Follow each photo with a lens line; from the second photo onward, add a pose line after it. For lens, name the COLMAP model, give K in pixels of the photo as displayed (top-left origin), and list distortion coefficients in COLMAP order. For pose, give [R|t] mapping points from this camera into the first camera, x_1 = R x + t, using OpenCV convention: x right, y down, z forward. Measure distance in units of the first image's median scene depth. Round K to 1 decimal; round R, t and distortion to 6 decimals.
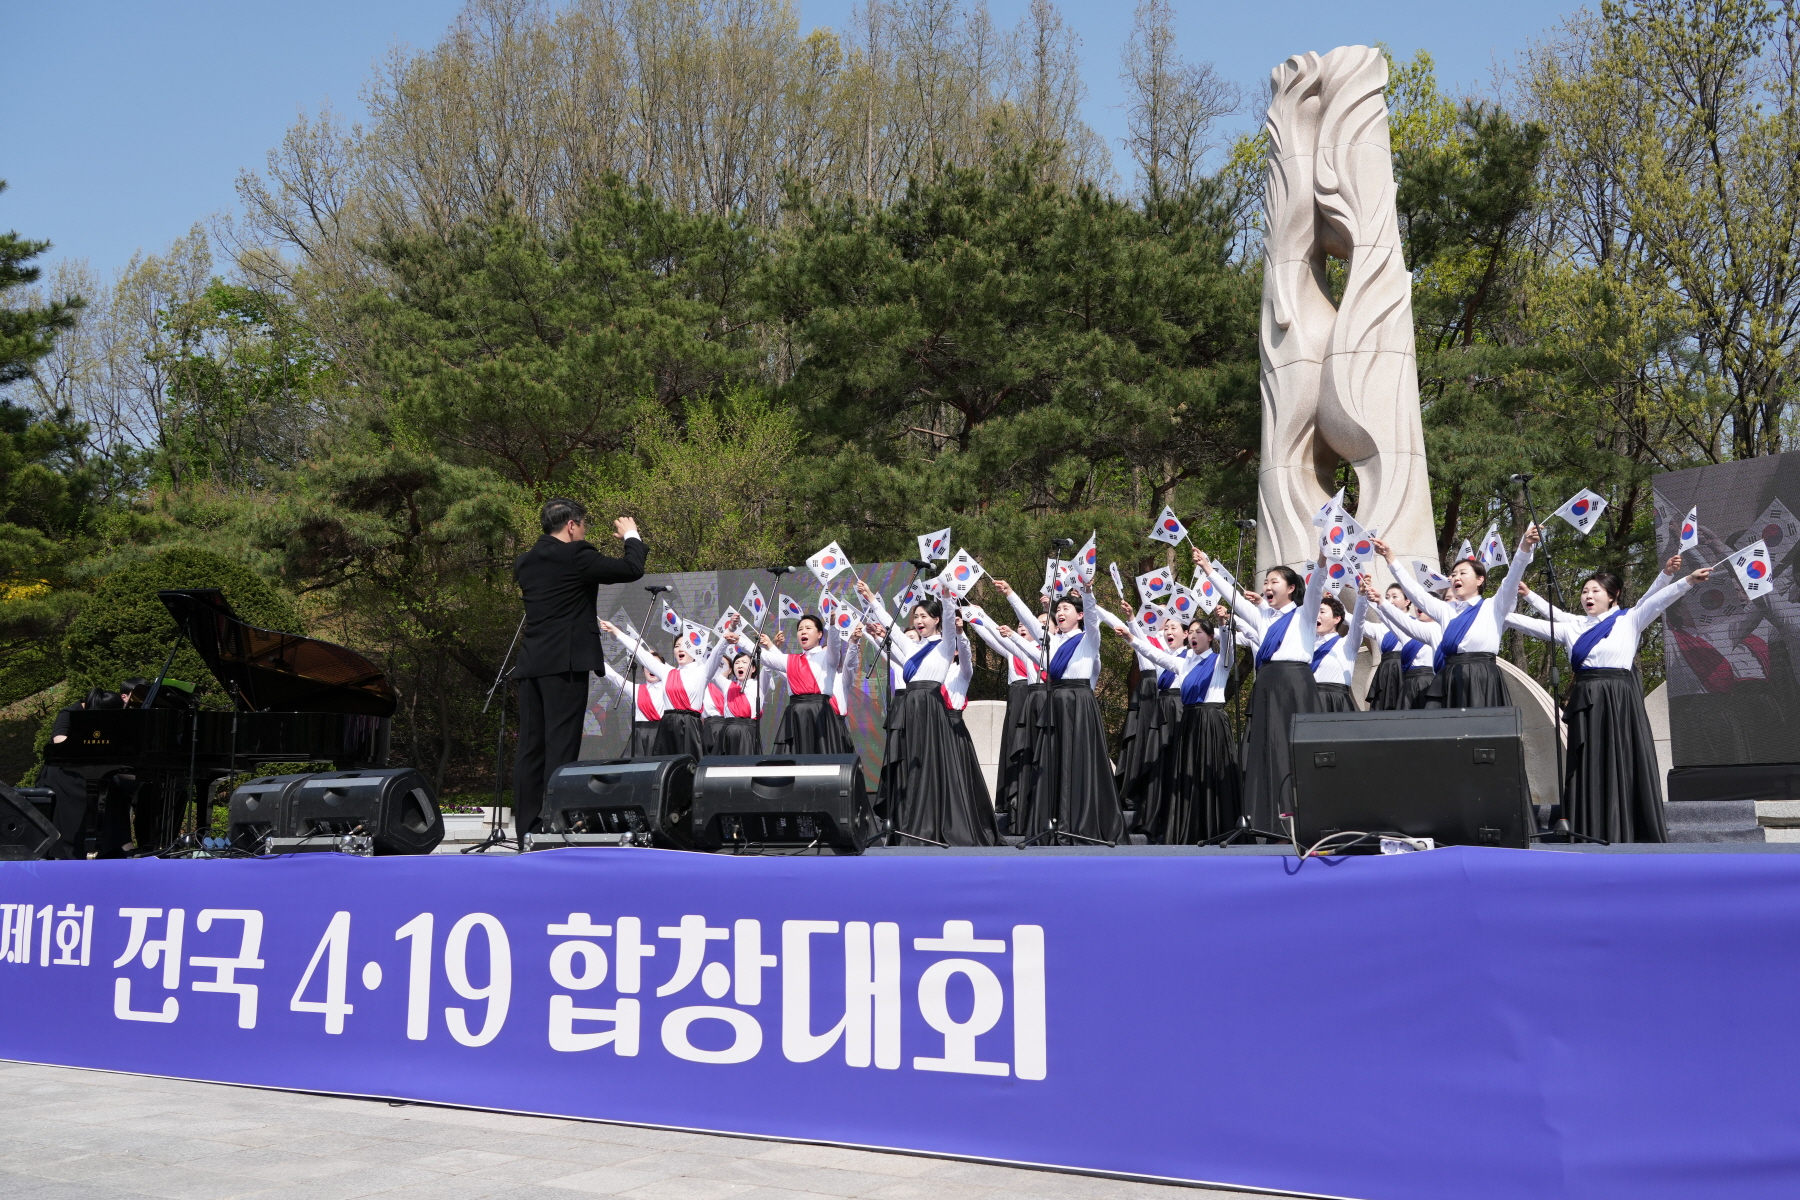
lens RADIAL K [[1534.9, 0, 986.6], [0, 1534.9, 620.0], [0, 0, 1]] dist [-0.003020, 0.025656]
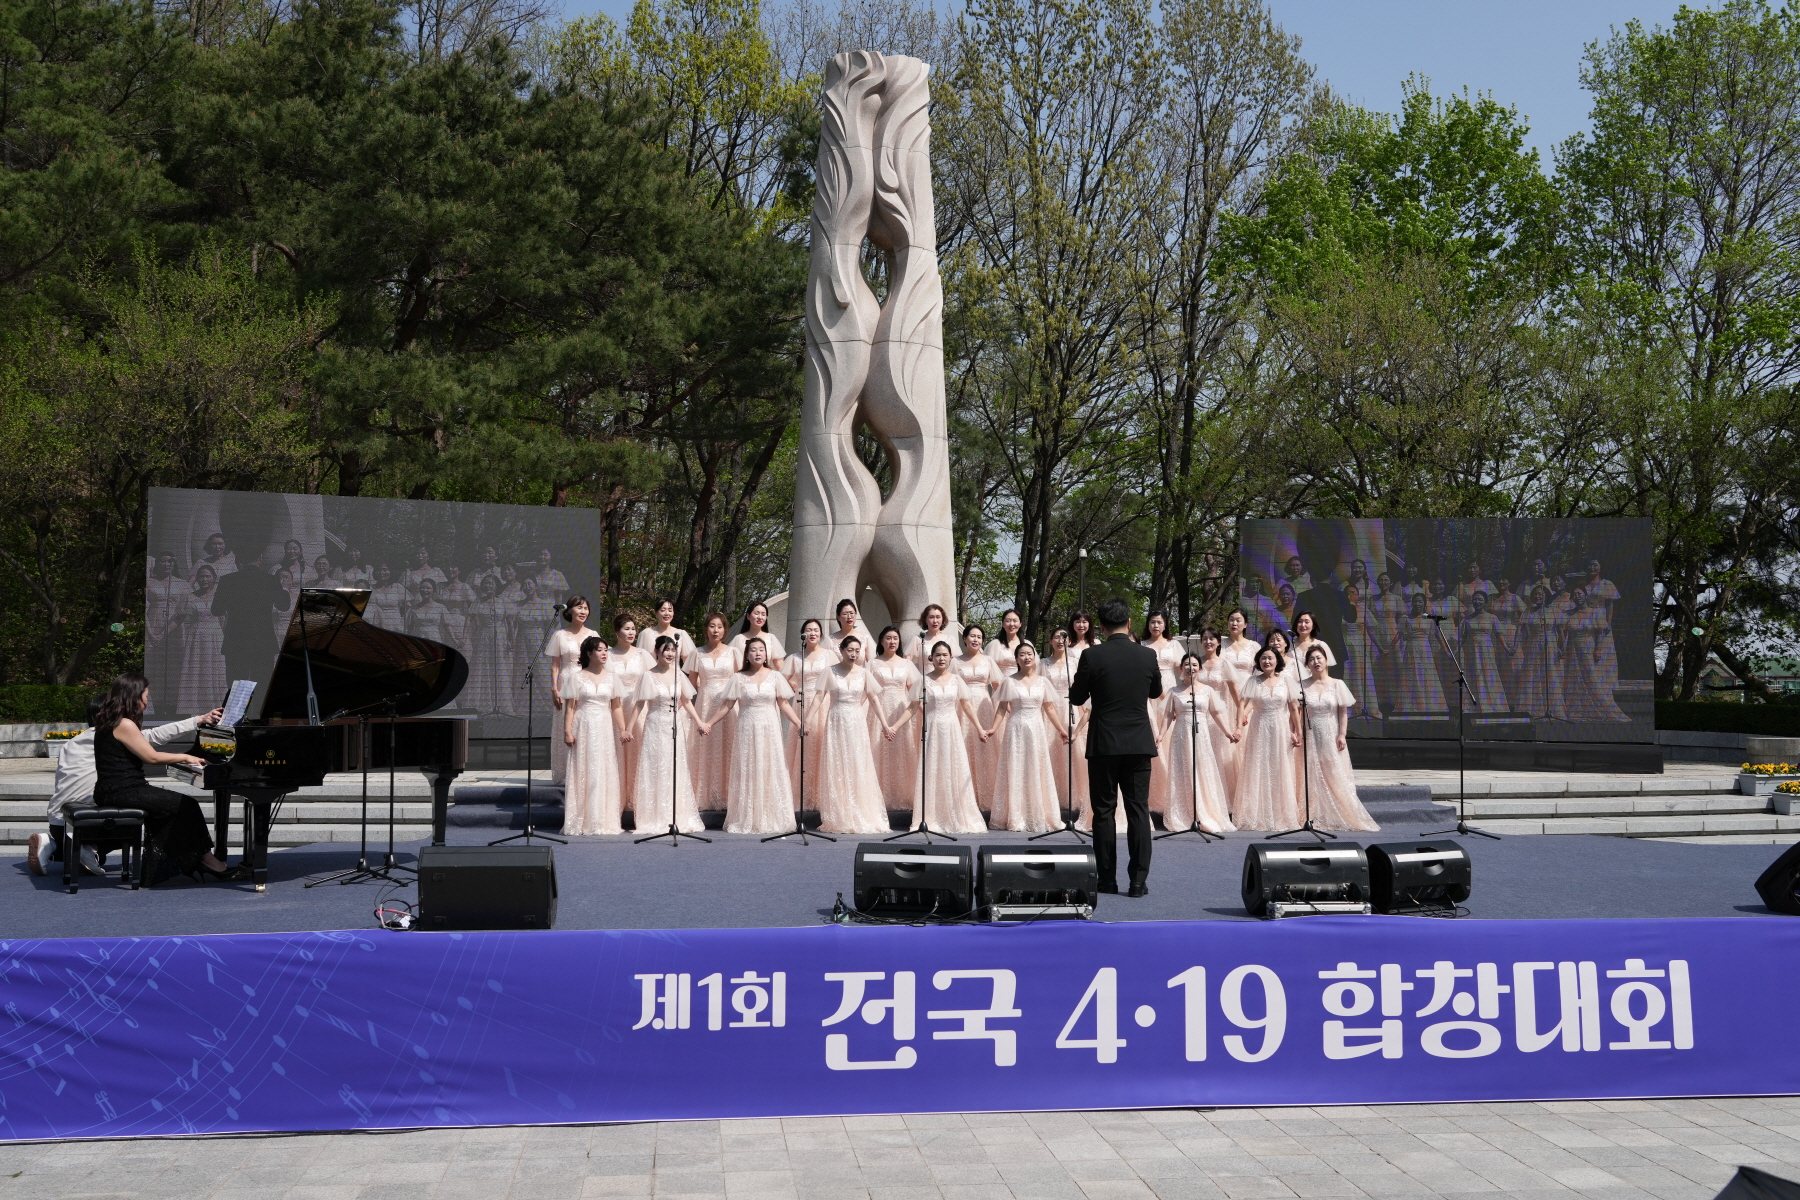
lens RADIAL K [[1607.8, 0, 897.6], [0, 1607.8, 608.2], [0, 0, 1]] dist [0.038378, -0.013067]
pose [[0.806449, 0.040255, 0.589932, -0.478687], [-0.099516, 0.992689, 0.068303, -0.062481], [-0.582870, -0.113791, 0.804559, 0.024694]]
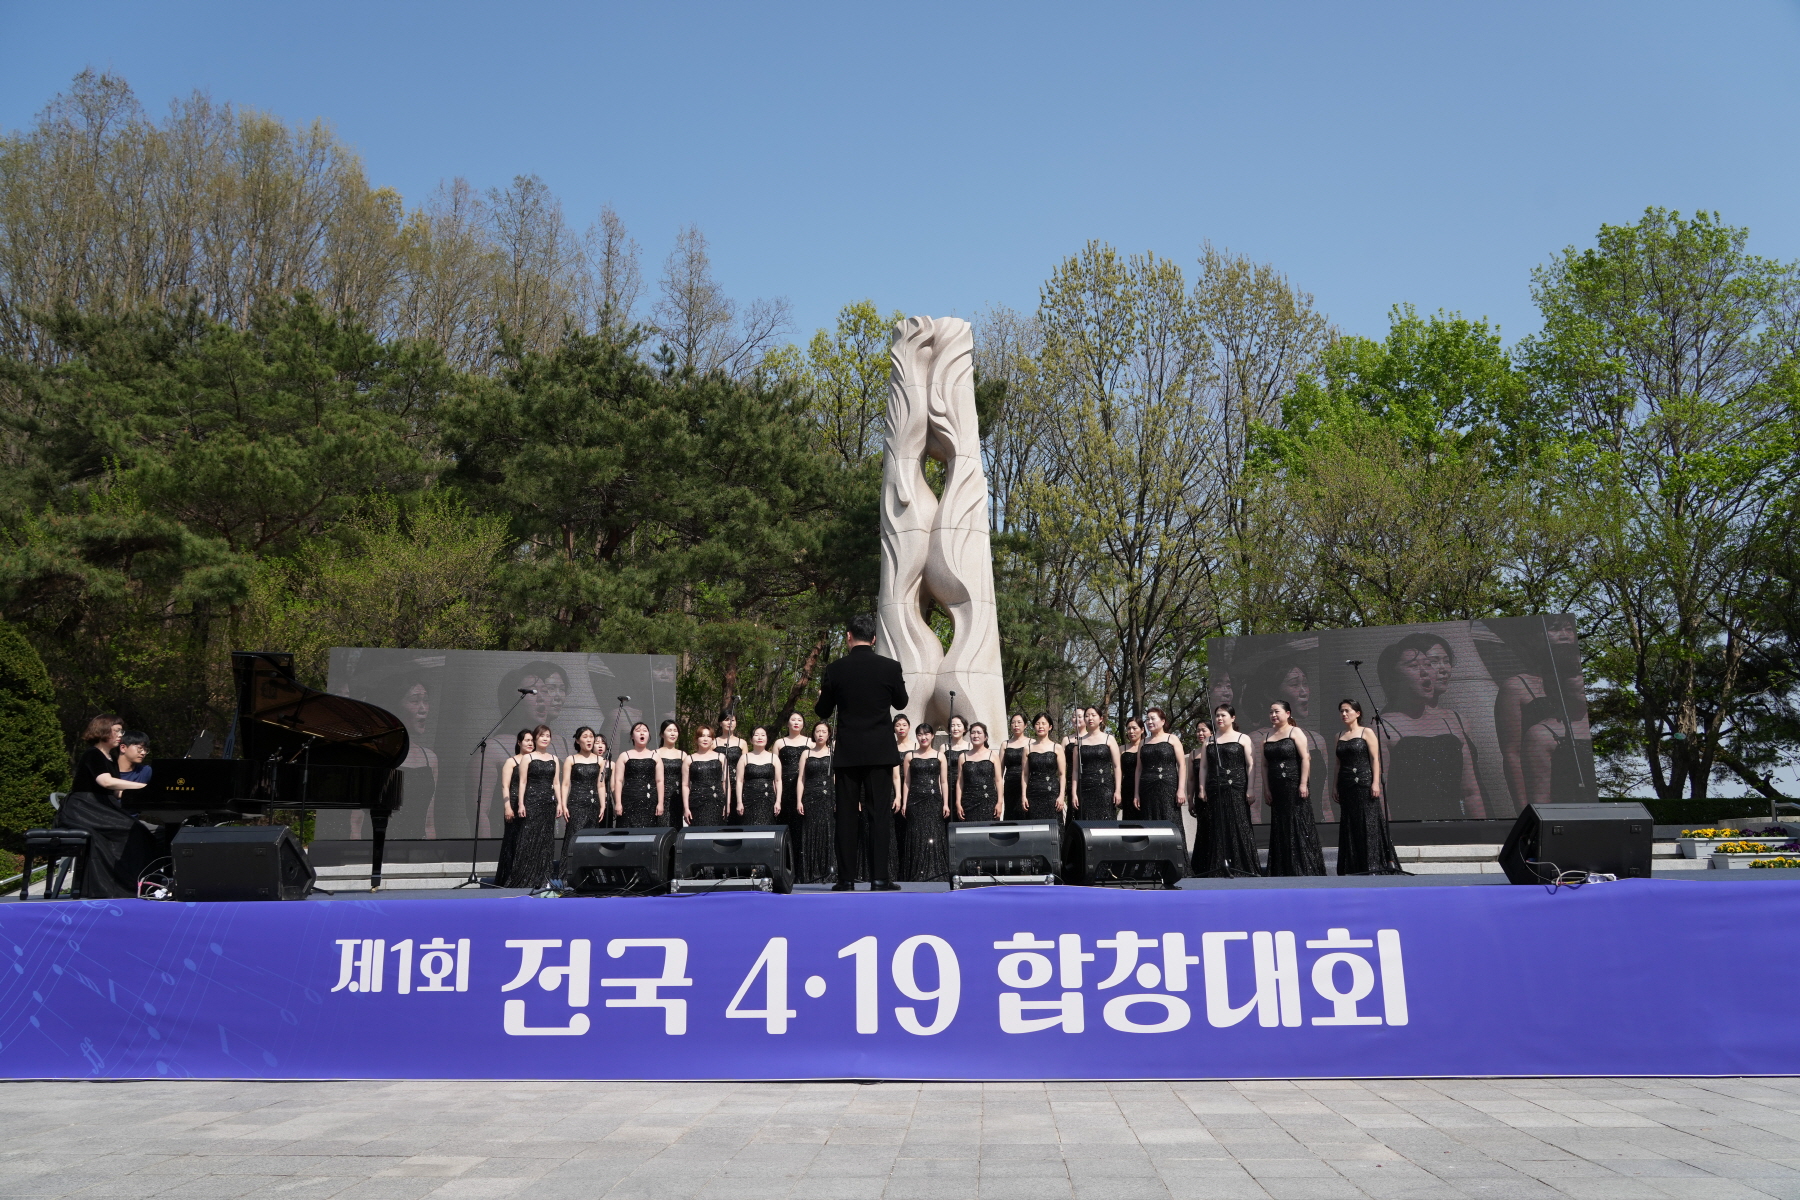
lens RADIAL K [[1205.3, 0, 904.4], [0, 1205.3, 608.1], [0, 0, 1]] dist [-0.019698, 0.014441]
pose [[0.906478, 0.085874, 0.413428, -0.270863], [-0.054681, 0.994730, -0.086725, -0.001192], [-0.418697, 0.056008, 0.906397, 0.008676]]
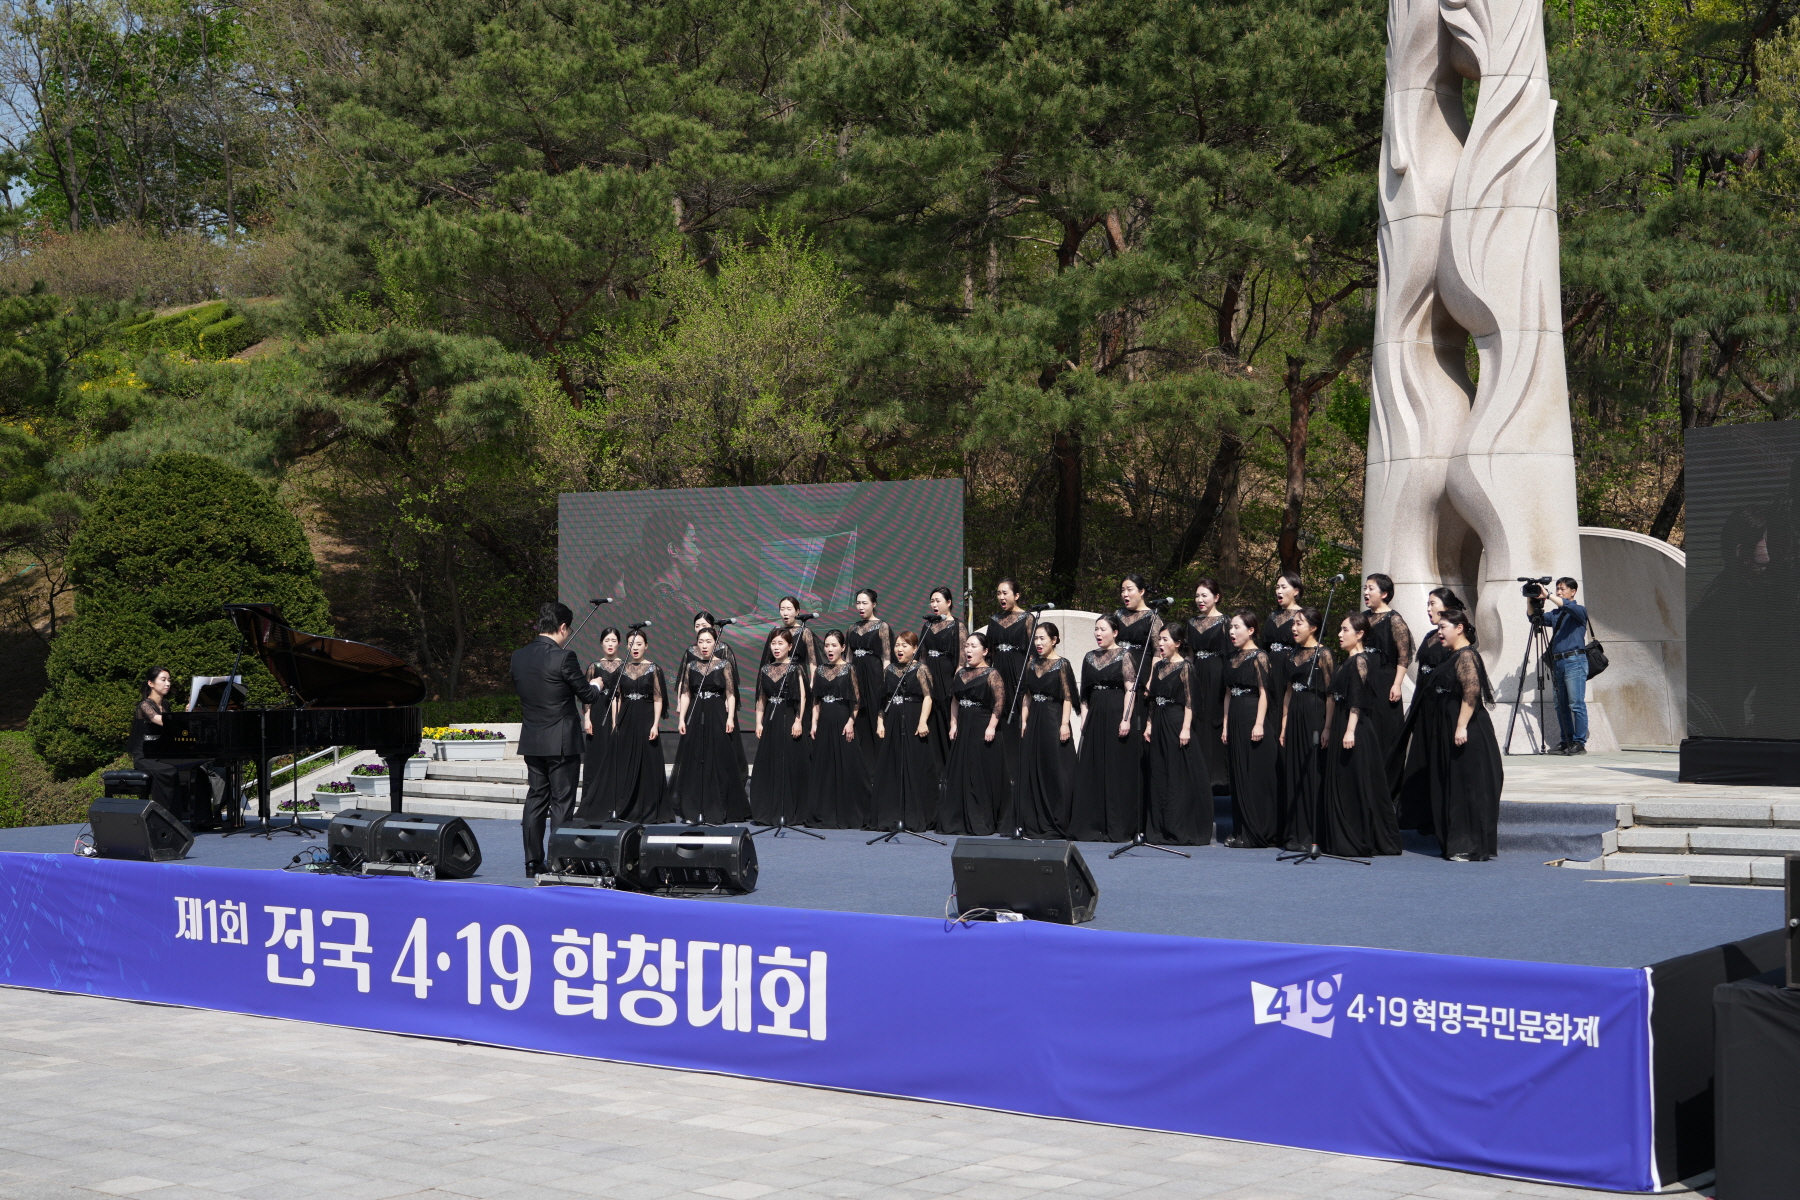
lens RADIAL K [[2565.8, 0, 903.4], [0, 2565.8, 592.6], [0, 0, 1]] dist [0.043029, 0.000000]
pose [[0.987659, -0.002019, -0.156609, 0.155765], [0.021301, 0.992358, 0.121540, -0.149139], [0.155167, -0.123376, 0.980154, -0.477706]]
